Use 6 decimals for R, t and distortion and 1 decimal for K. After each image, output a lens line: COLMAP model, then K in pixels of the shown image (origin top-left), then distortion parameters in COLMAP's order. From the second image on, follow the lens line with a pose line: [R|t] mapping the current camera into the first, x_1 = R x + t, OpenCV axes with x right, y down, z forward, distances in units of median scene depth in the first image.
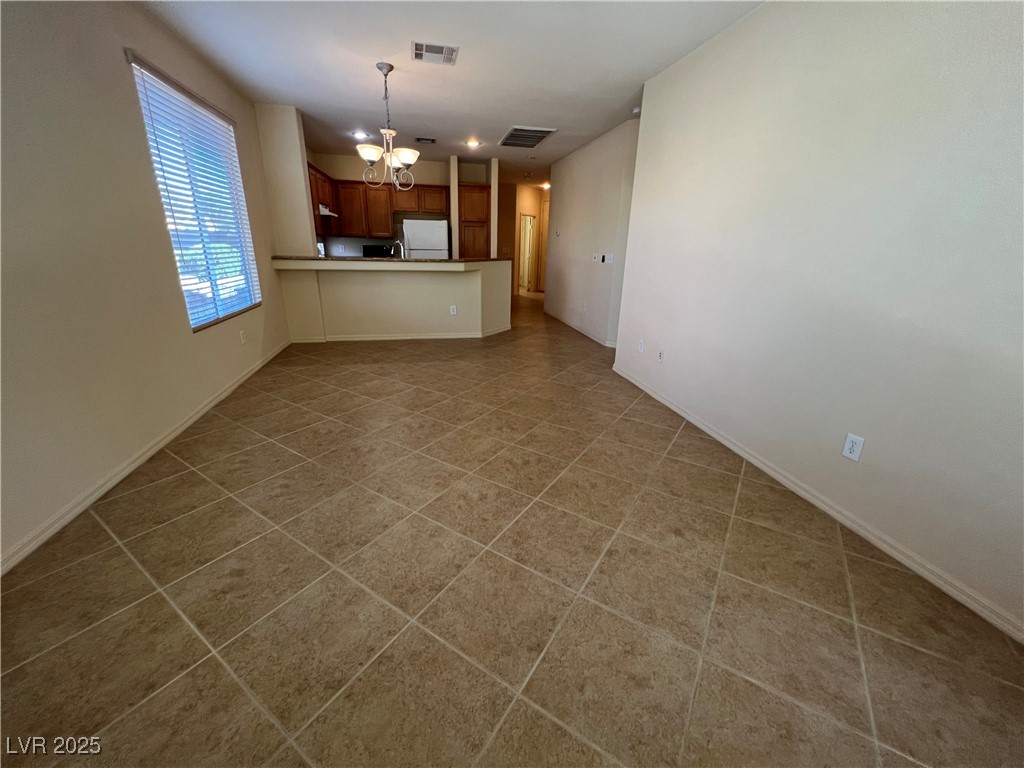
lens RADIAL K [[409.6, 0, 510.7], [0, 409.6, 380.3], [0, 0, 1]] dist [-0.002201, 0.000023]
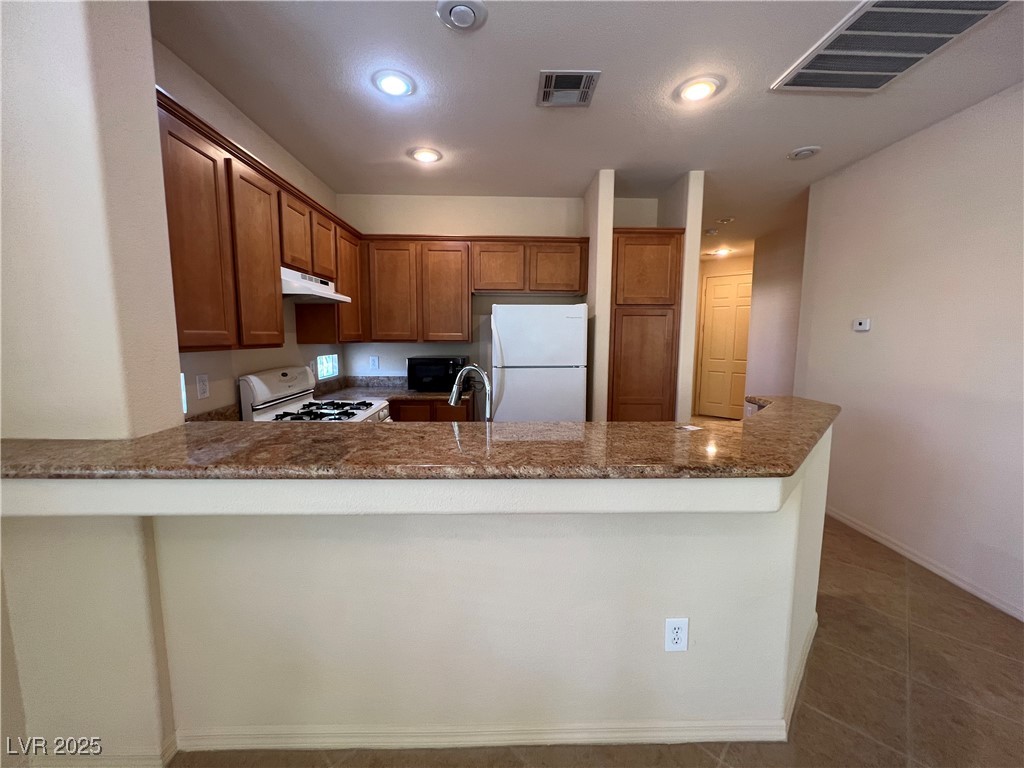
lens RADIAL K [[409.6, 0, 510.7], [0, 409.6, 380.3], [0, 0, 1]] dist [-0.002201, 0.000023]
pose [[0.981925, 0.005214, -0.189201, -0.151852], [-0.045024, 0.977361, -0.206735, -0.211231], [0.183840, 0.211516, 0.959929, 0.568869]]
